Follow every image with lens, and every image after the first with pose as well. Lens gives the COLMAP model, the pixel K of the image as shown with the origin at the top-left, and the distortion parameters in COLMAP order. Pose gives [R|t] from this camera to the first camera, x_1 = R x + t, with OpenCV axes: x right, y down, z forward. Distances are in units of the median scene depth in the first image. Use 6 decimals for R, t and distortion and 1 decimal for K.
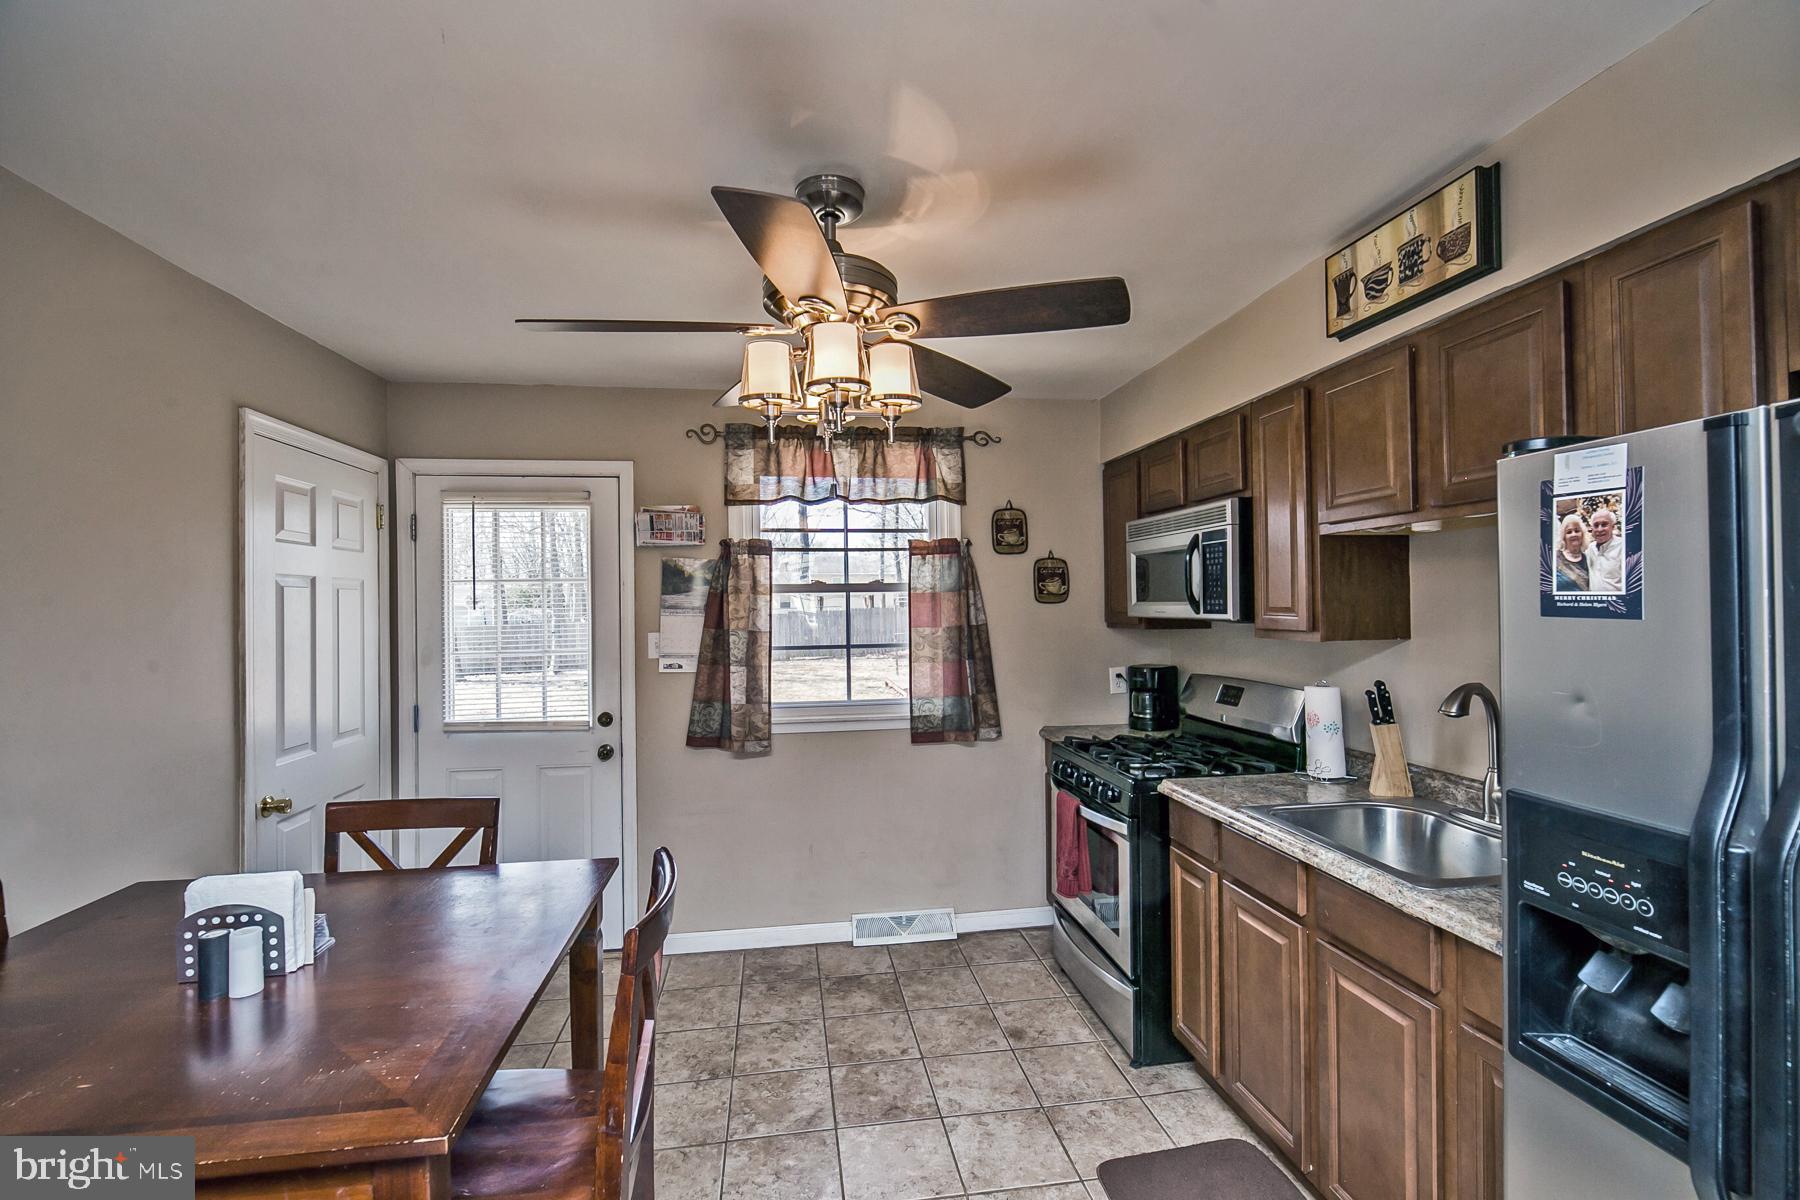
lens RADIAL K [[785.0, 0, 898.6], [0, 785.0, 598.3], [0, 0, 1]] dist [-0.005998, -0.003308]
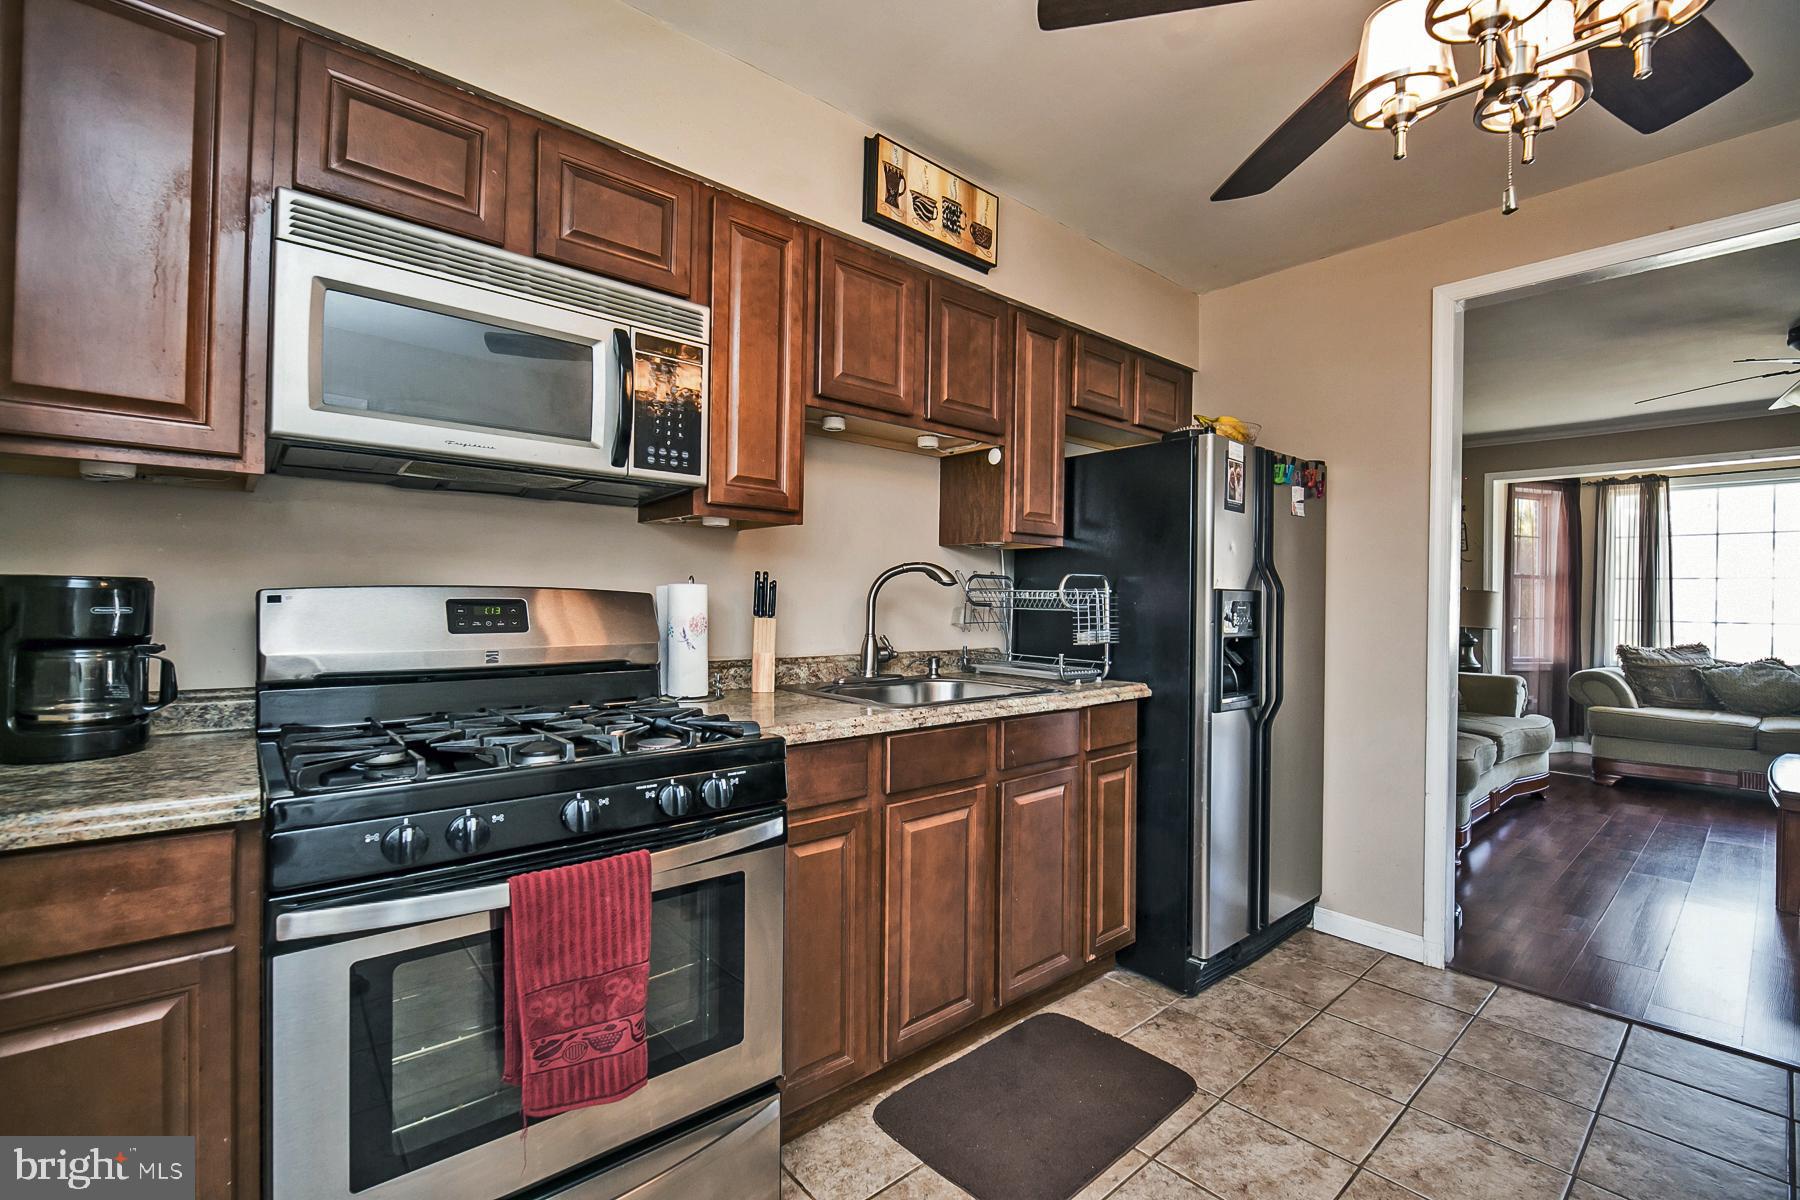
lens RADIAL K [[785.0, 0, 898.6], [0, 785.0, 598.3], [0, 0, 1]] dist [-0.005998, -0.003308]
pose [[-0.531970, 0.006542, 0.846738, -0.235495], [-0.014643, 0.999750, -0.016924, 0.131622], [-0.846637, -0.021402, -0.531741, 1.189494]]
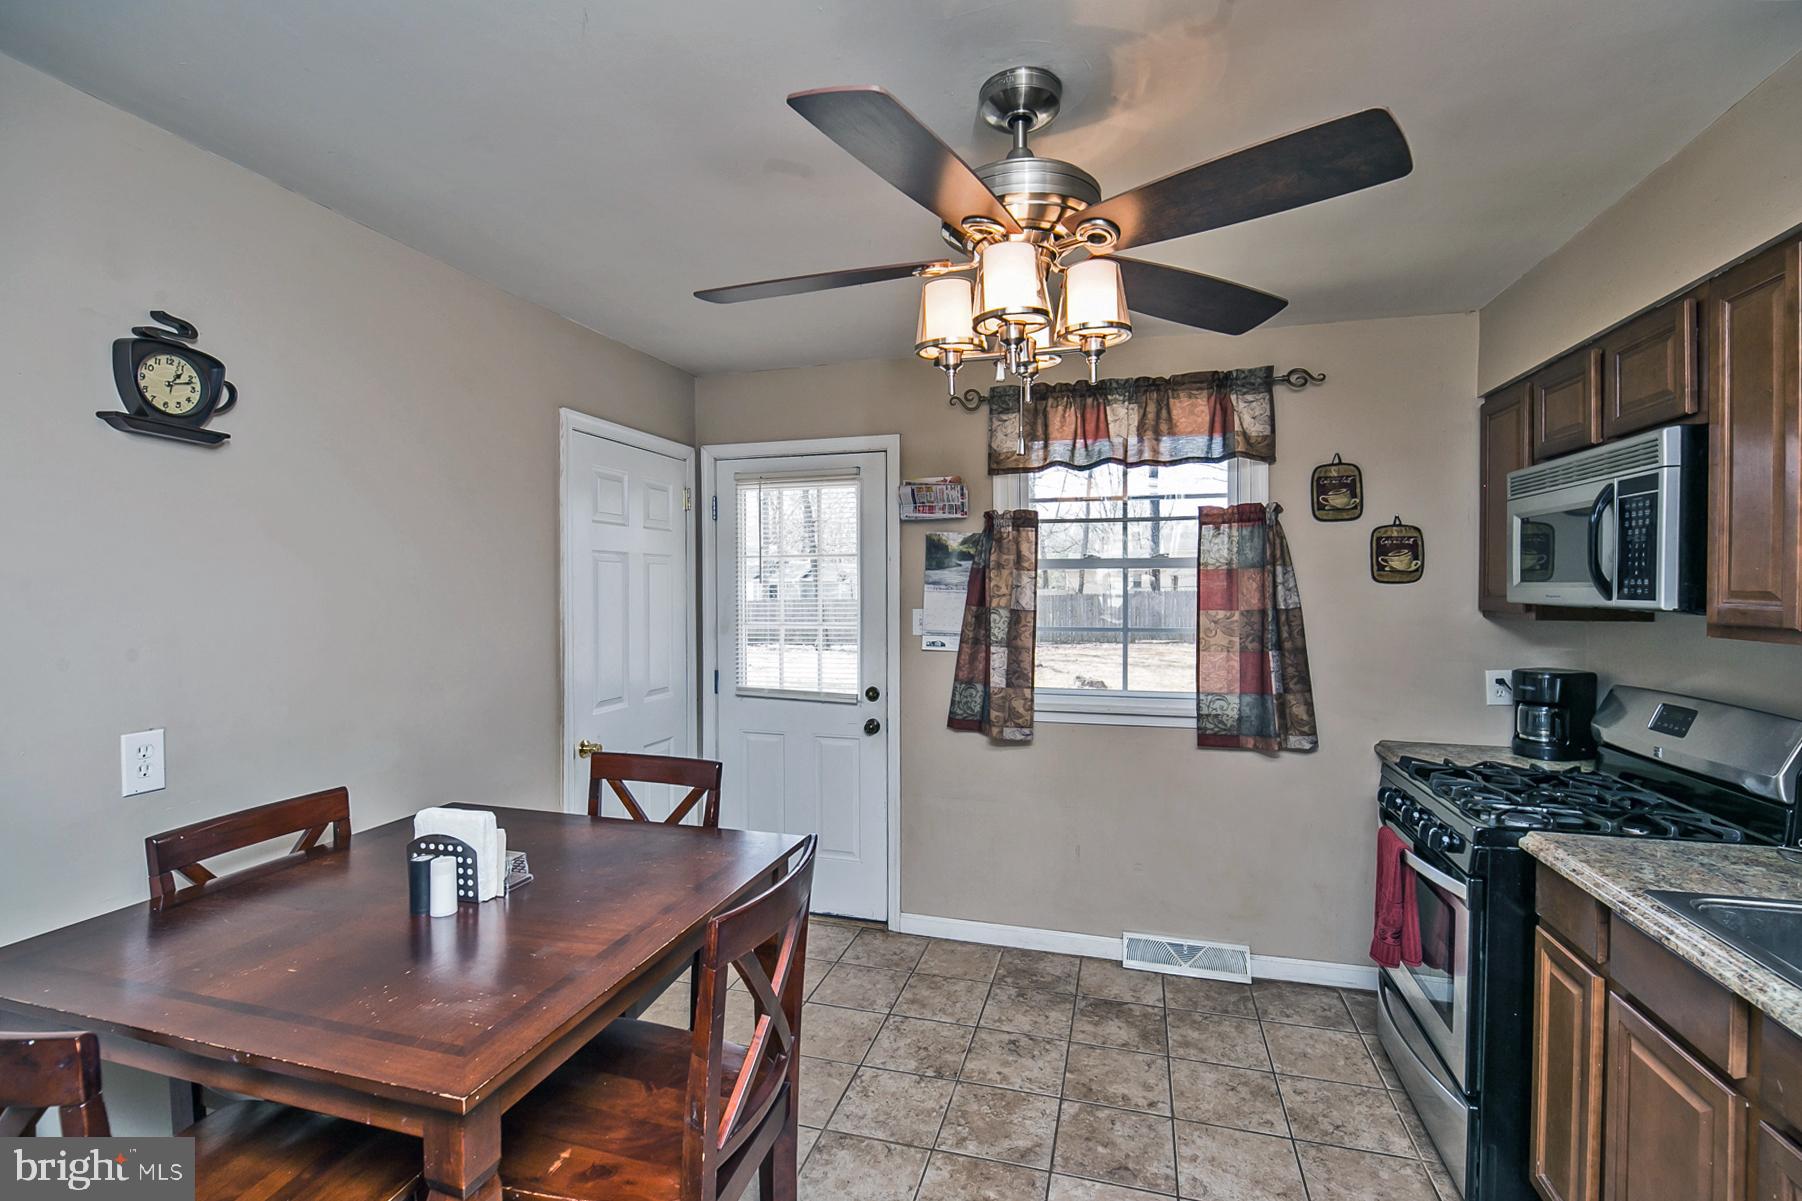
lens RADIAL K [[806.0, 0, 900.1], [0, 806.0, 598.7], [0, 0, 1]] dist [-0.005009, -0.004227]
pose [[0.907399, 0.018257, -0.419873, 0.116409], [-0.006954, 0.999571, 0.028434, 0.003355], [0.420212, -0.022881, 0.907137, 0.101174]]
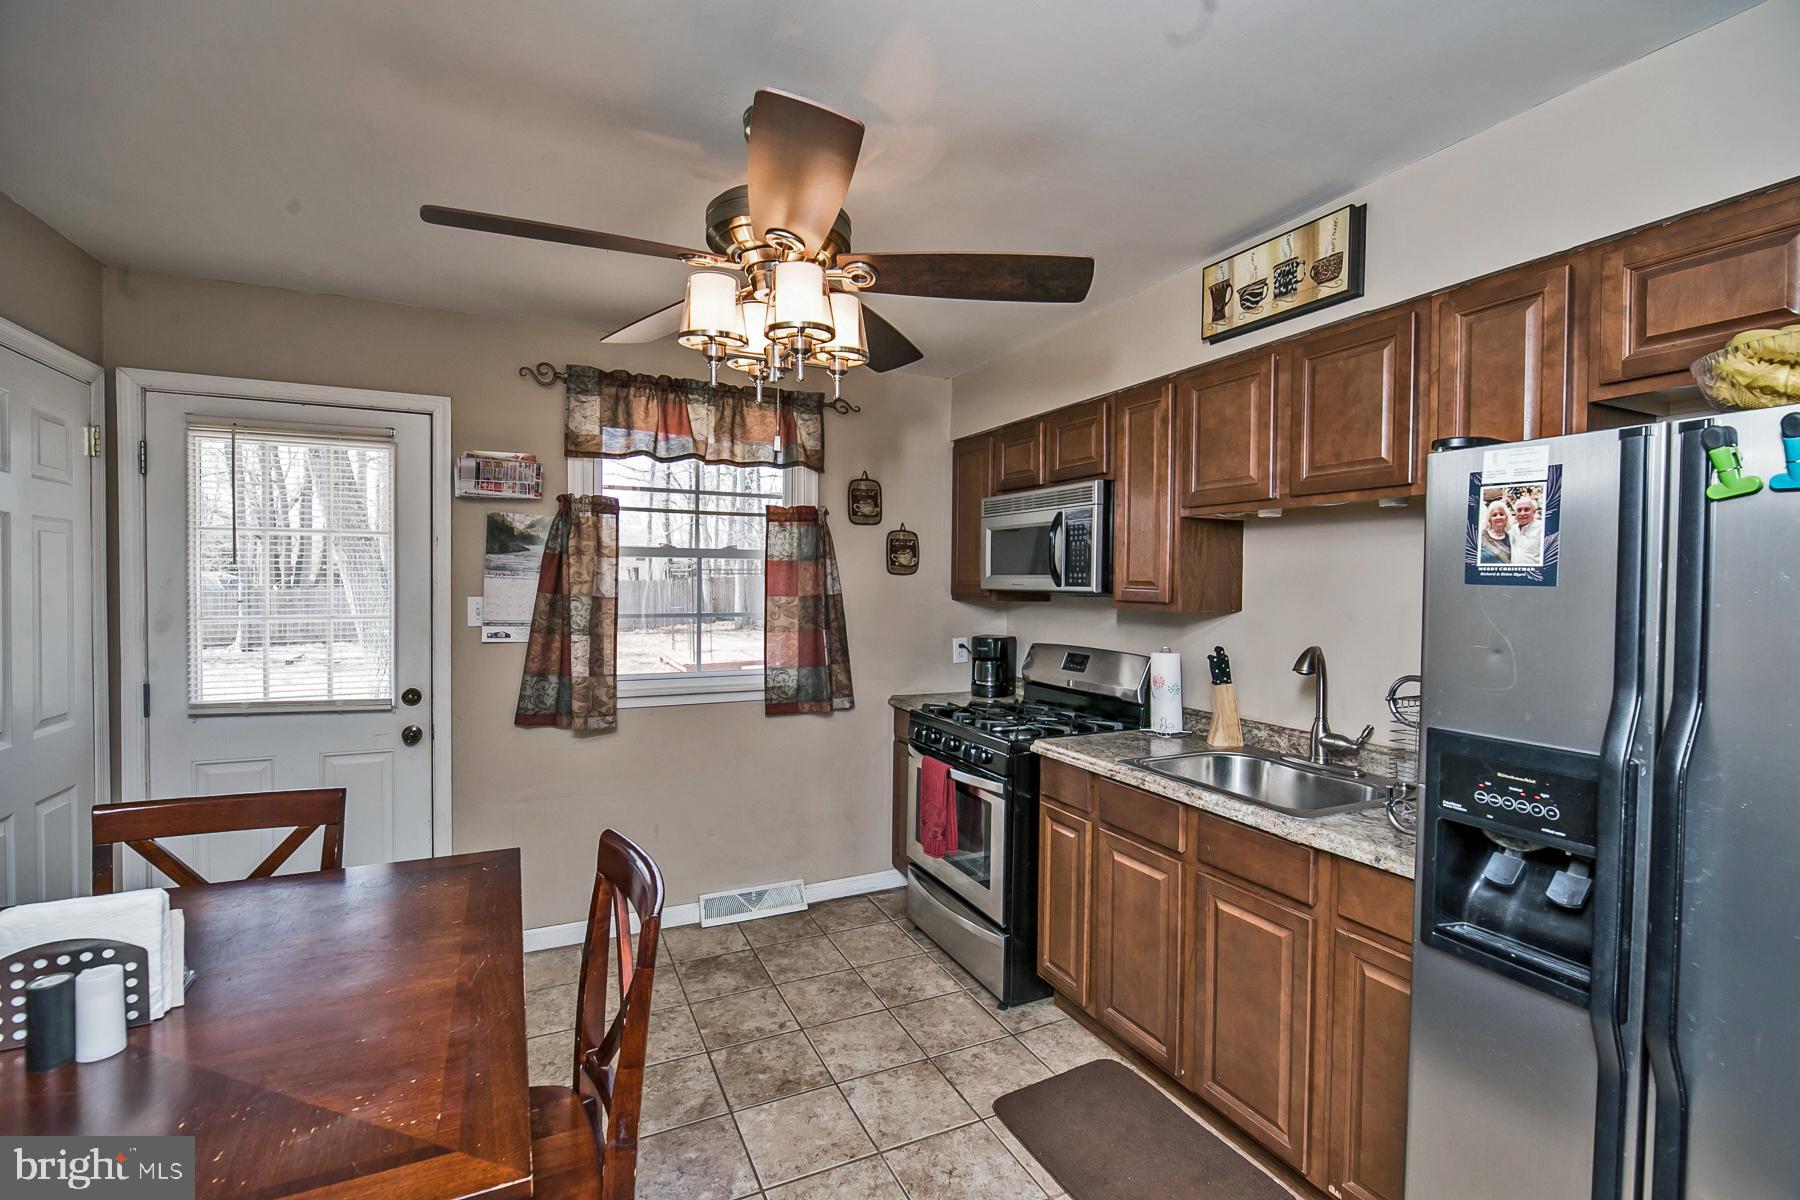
lens RADIAL K [[785.0, 0, 898.6], [0, 785.0, 598.3], [0, 0, 1]] dist [-0.005998, -0.003308]
pose [[0.956303, 0.016045, 0.291937, -0.149829], [-0.024783, 0.999348, 0.026255, 0.013964], [-0.291326, -0.032342, 0.956077, 0.035908]]
